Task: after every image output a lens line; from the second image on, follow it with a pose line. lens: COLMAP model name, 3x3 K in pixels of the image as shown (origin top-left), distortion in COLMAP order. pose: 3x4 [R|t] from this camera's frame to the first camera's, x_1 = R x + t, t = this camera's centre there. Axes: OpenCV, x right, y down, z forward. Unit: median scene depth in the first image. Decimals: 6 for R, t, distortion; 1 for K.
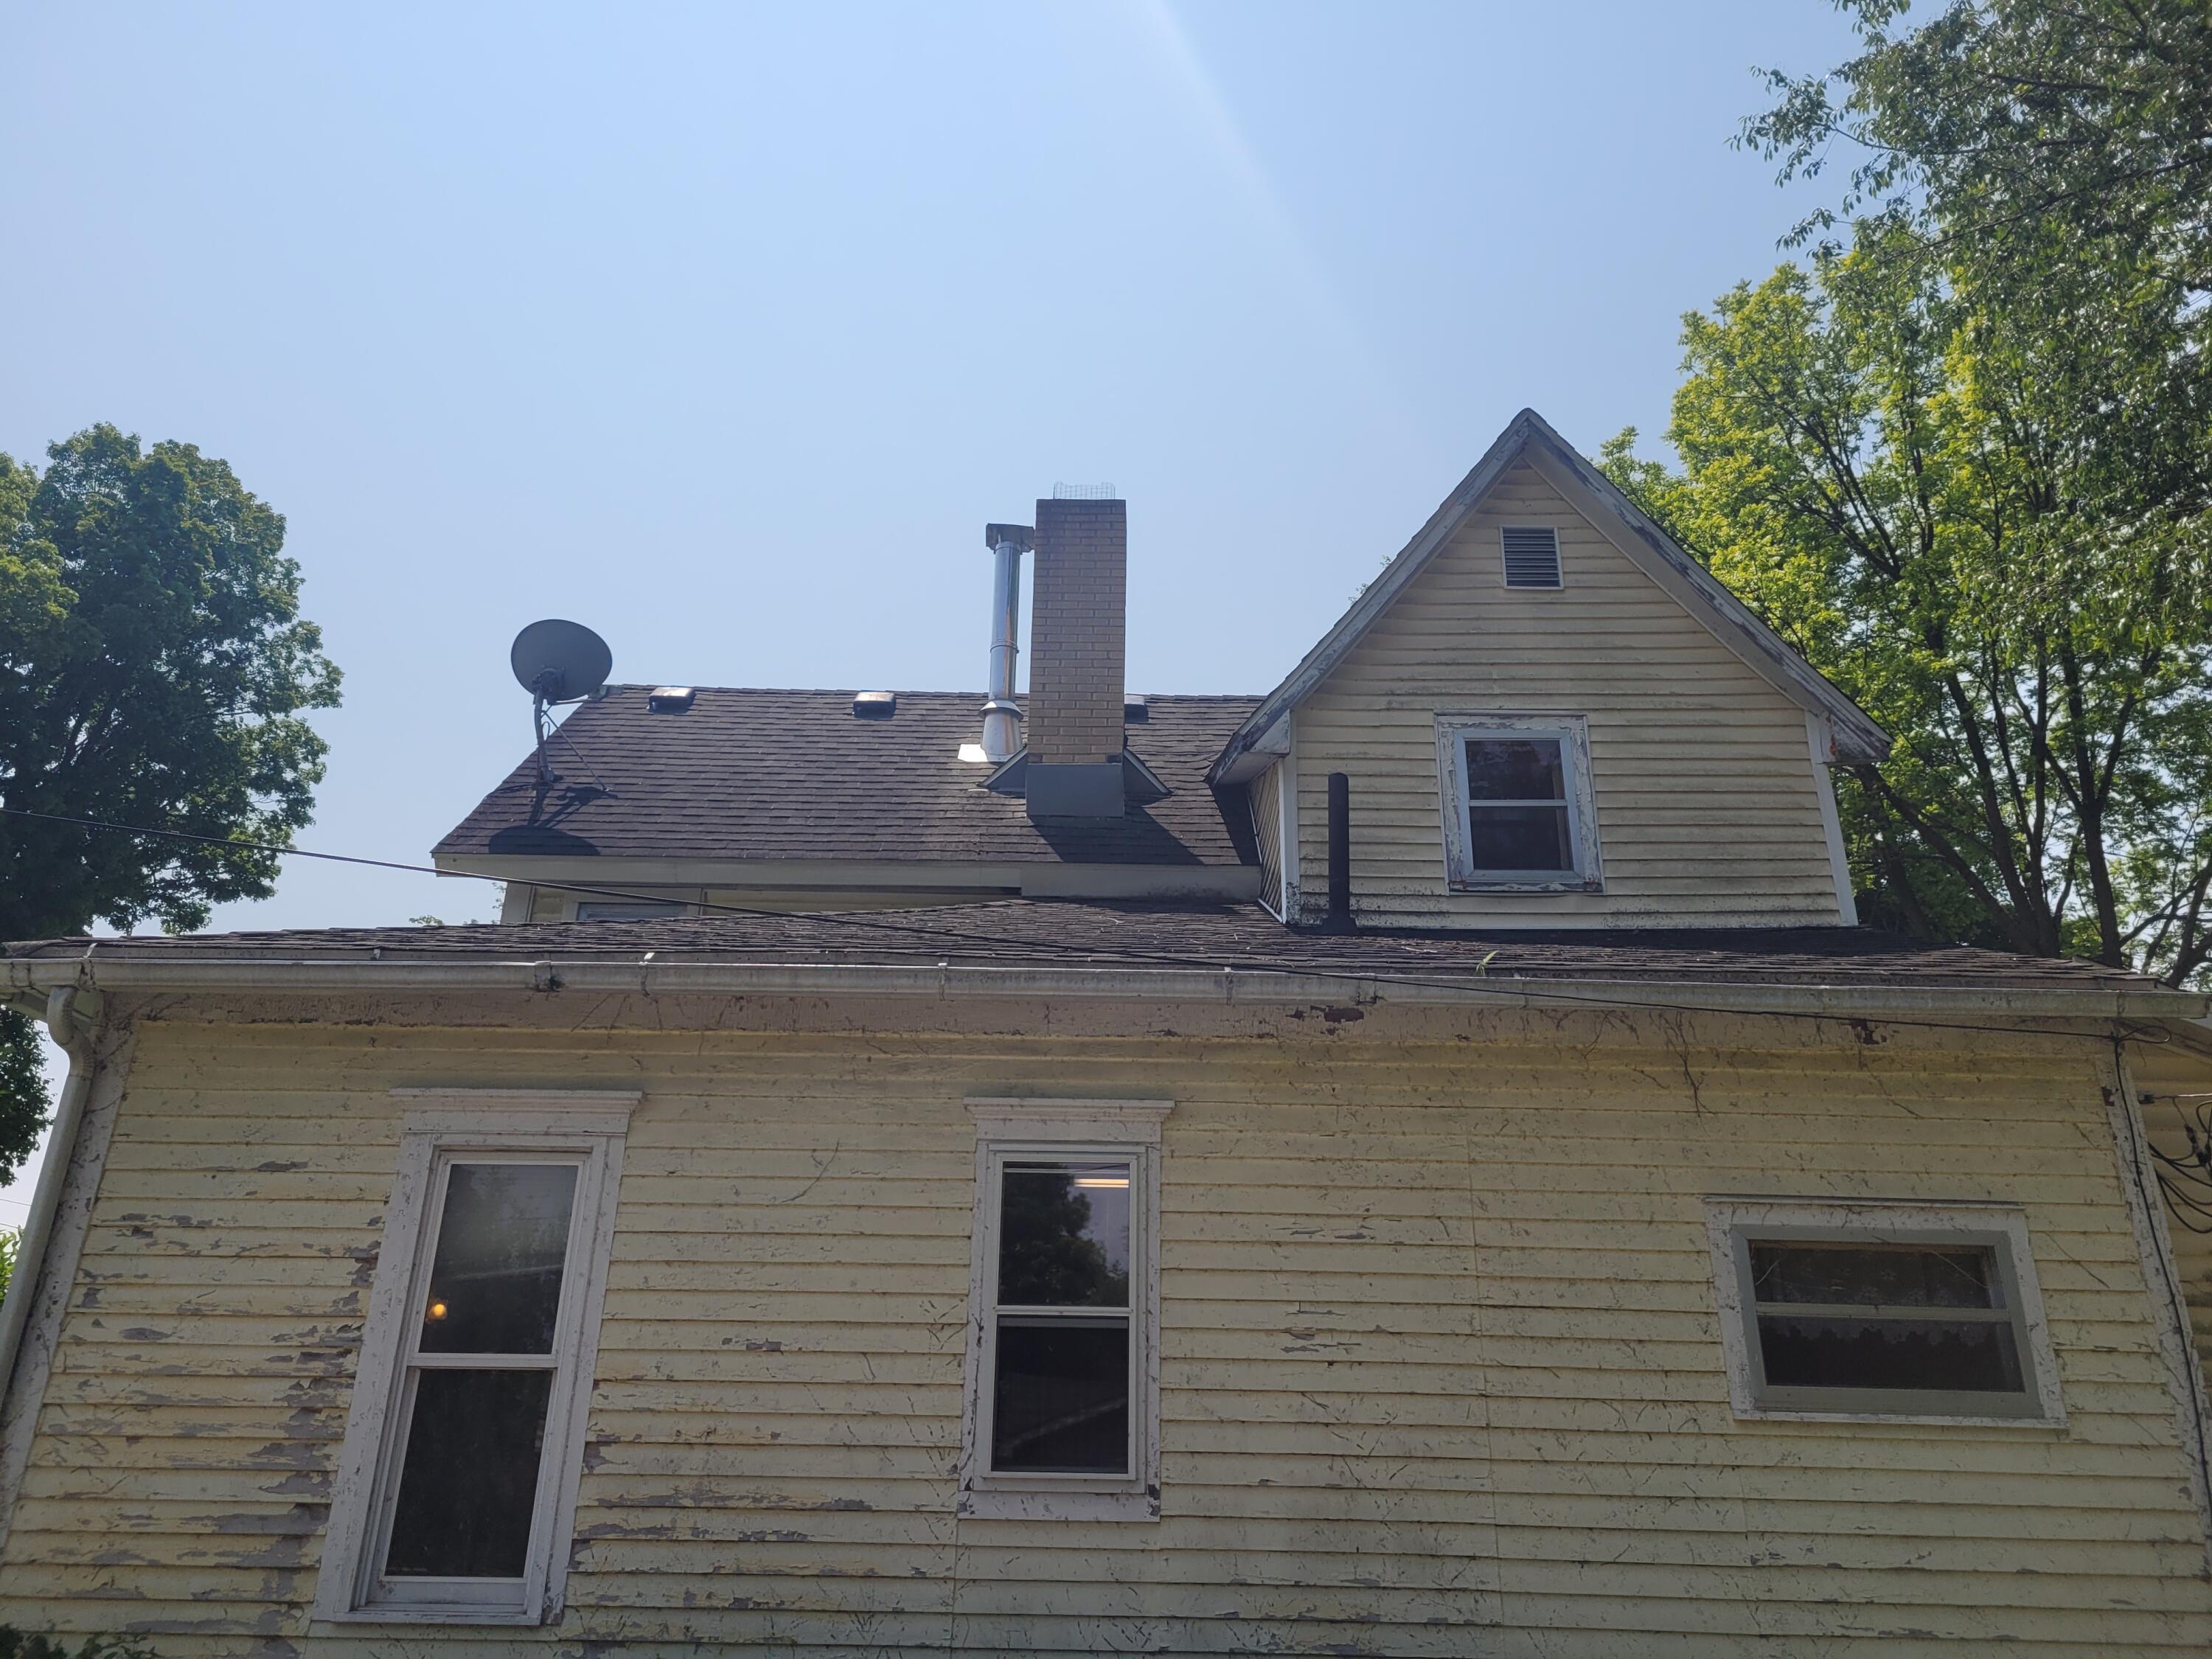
lens RADIAL K [[1689.5, 0, 1099.6], [0, 1689.5, 801.1], [0, 0, 1]] dist [0.054800, -0.049604]
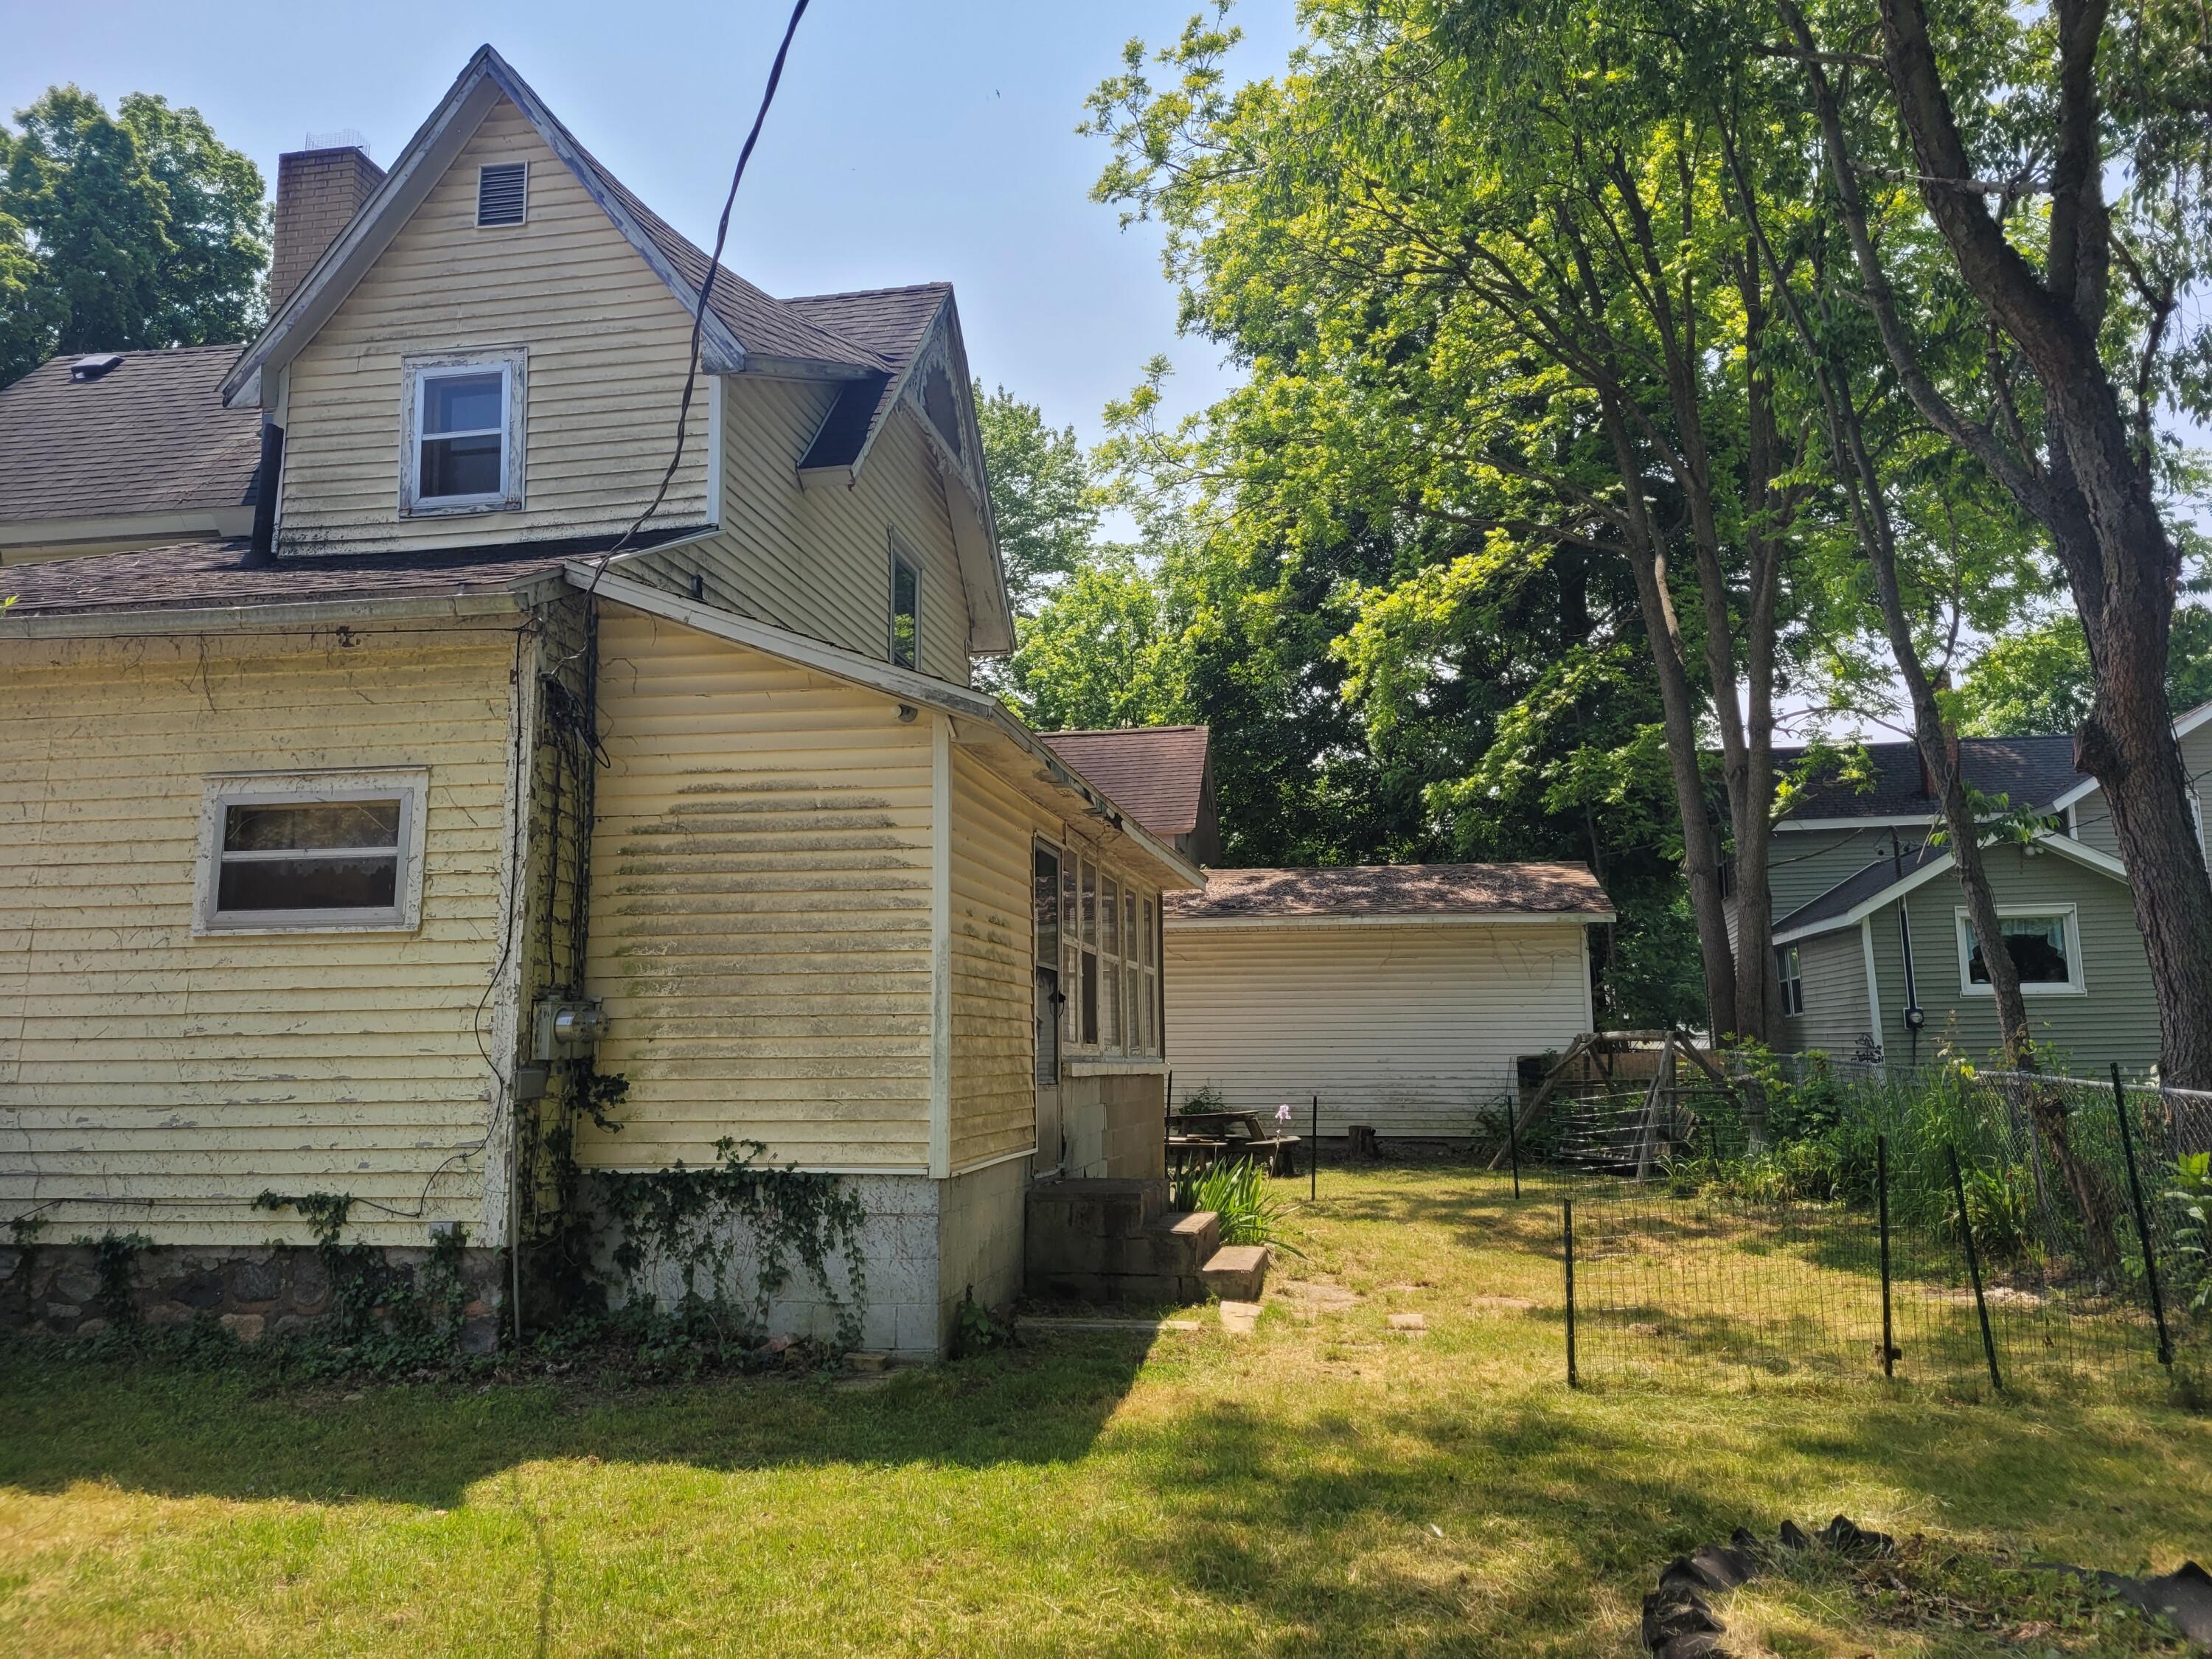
lens RADIAL K [[1649.8, 0, 1106.2], [0, 1649.8, 821.5], [0, 0, 1]] dist [0.040133, -0.006610]
pose [[0.987542, -0.050164, -0.149144, 1.223680], [0.088218, 0.961361, 0.260774, -0.002863], [0.130300, -0.270683, 0.953810, -0.124220]]
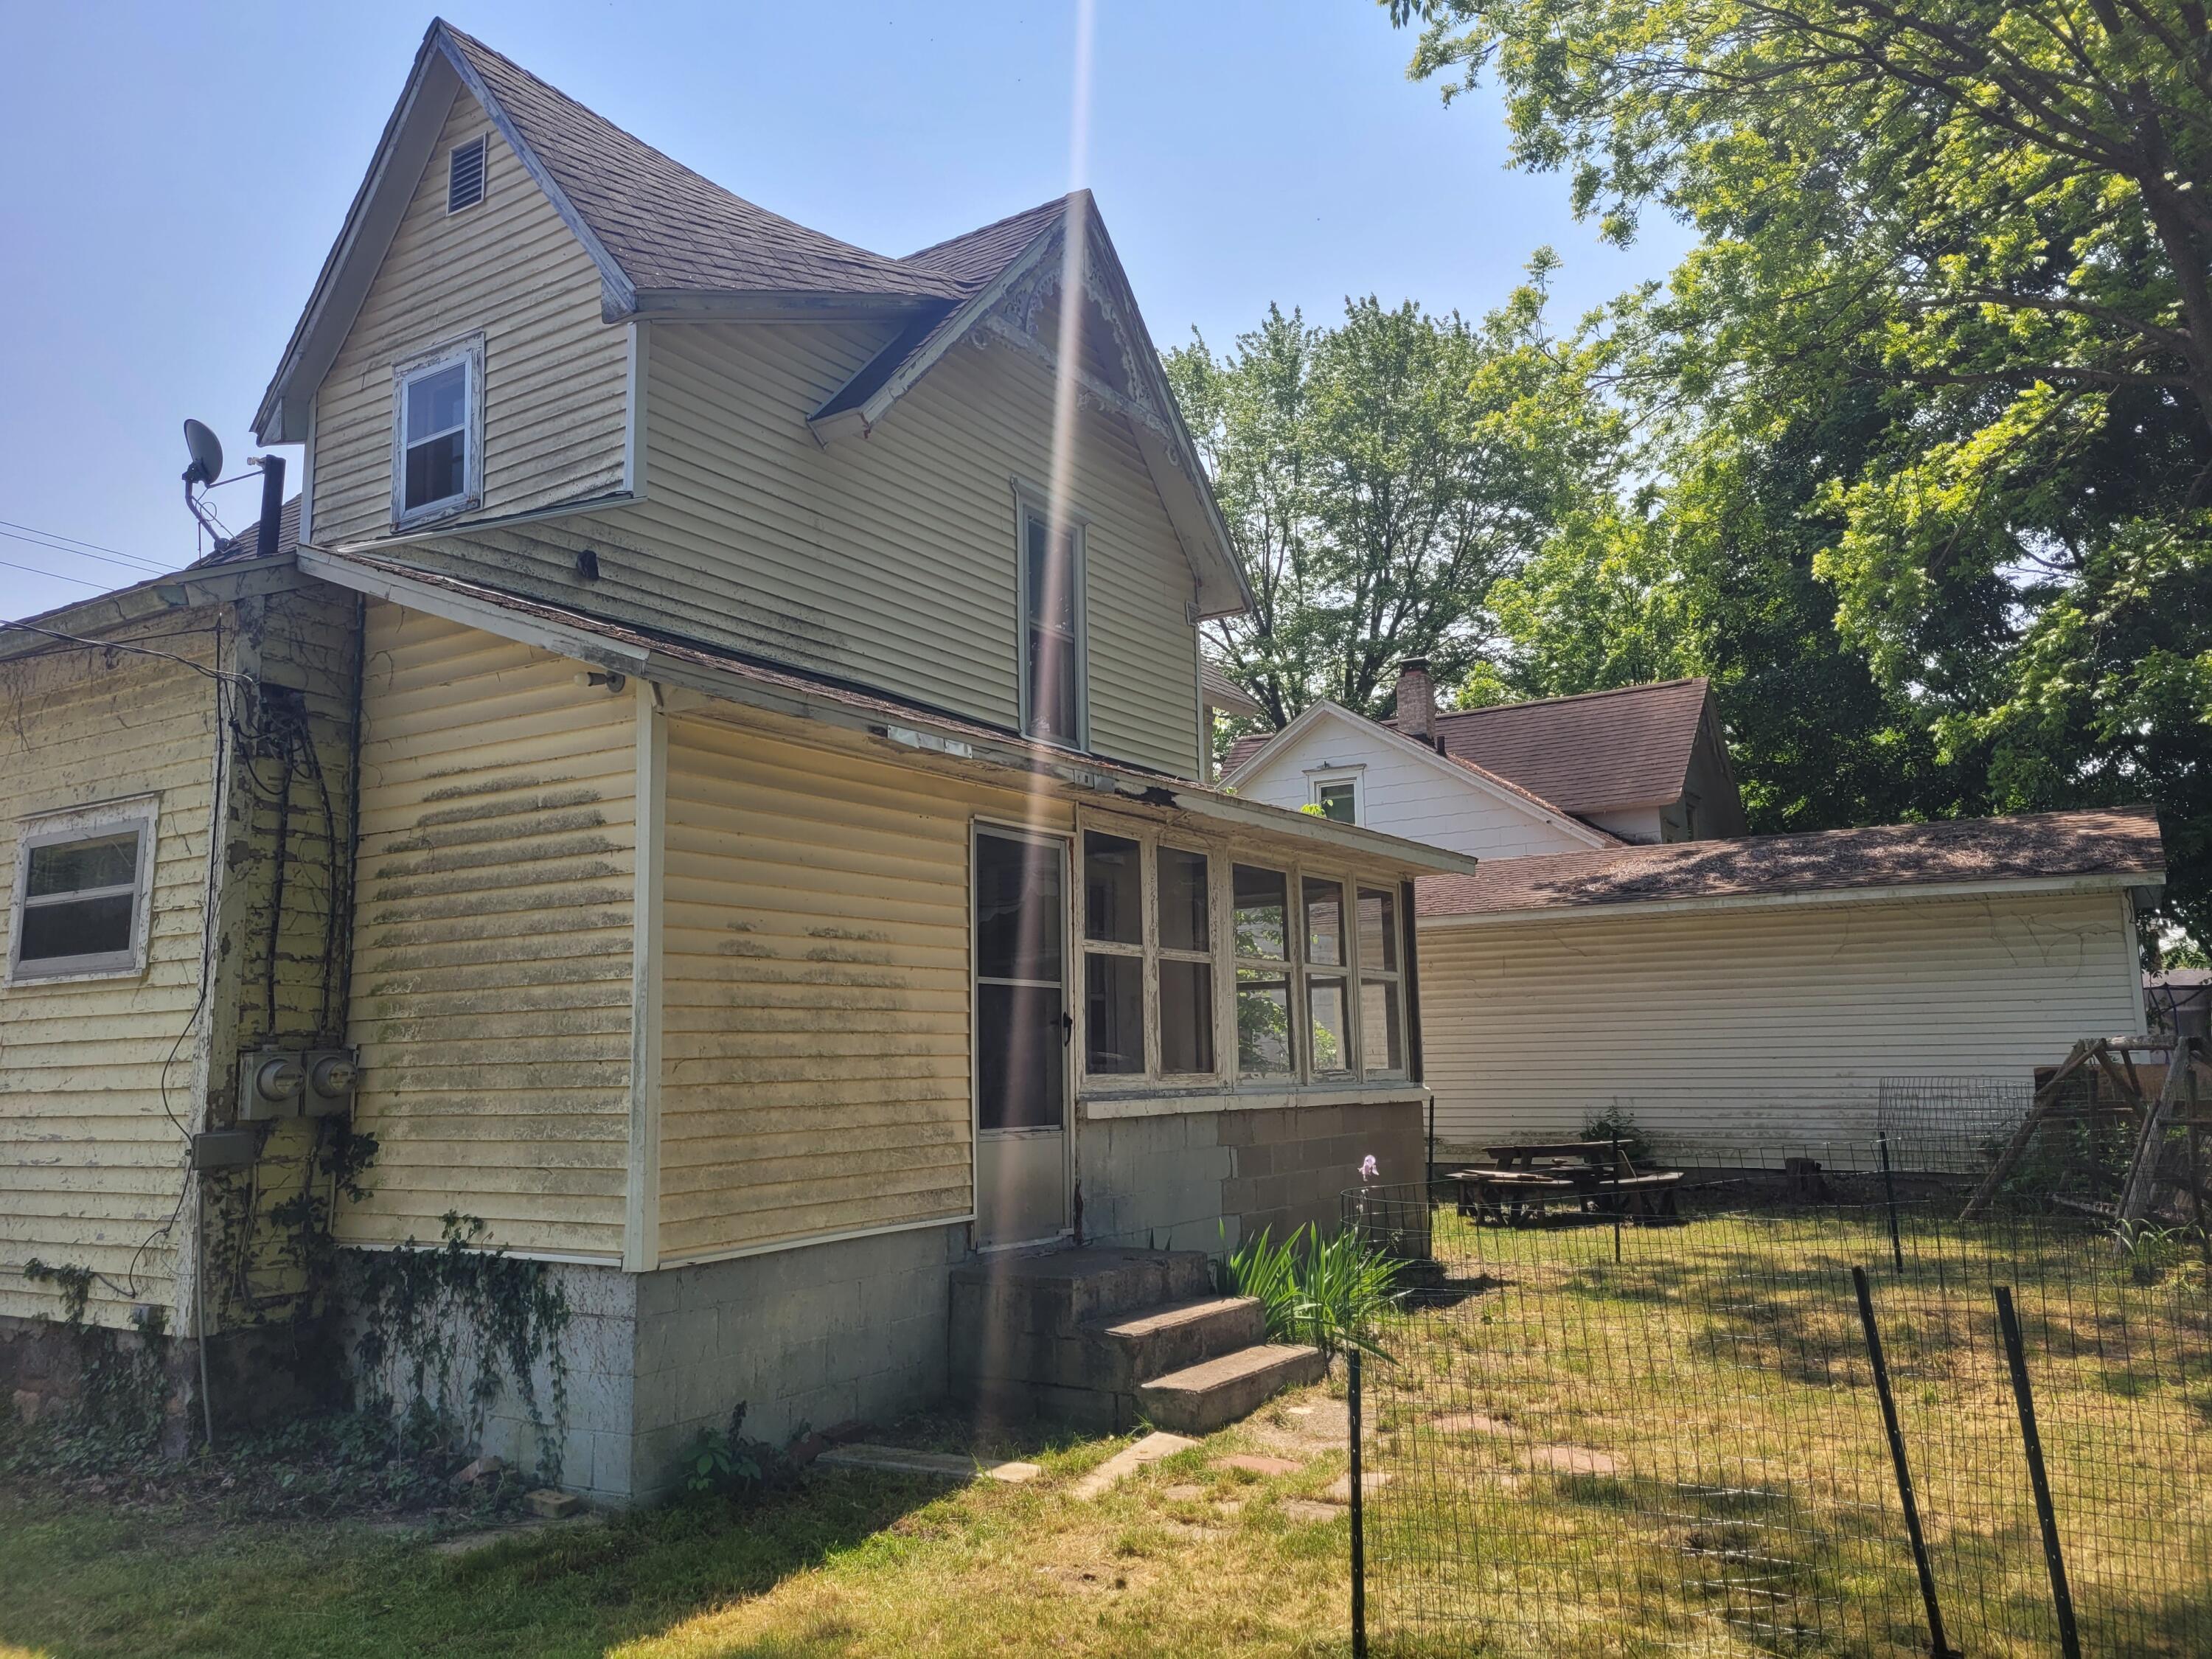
lens RADIAL K [[1650.8, 0, 1106.0], [0, 1650.8, 829.5], [0, 0, 1]] dist [0.062777, -0.058083]
pose [[0.852006, -0.111791, -0.511457, 1.653198], [0.244663, 0.948714, 0.200206, 0.191023], [0.462845, -0.295712, 0.835661, 0.352565]]
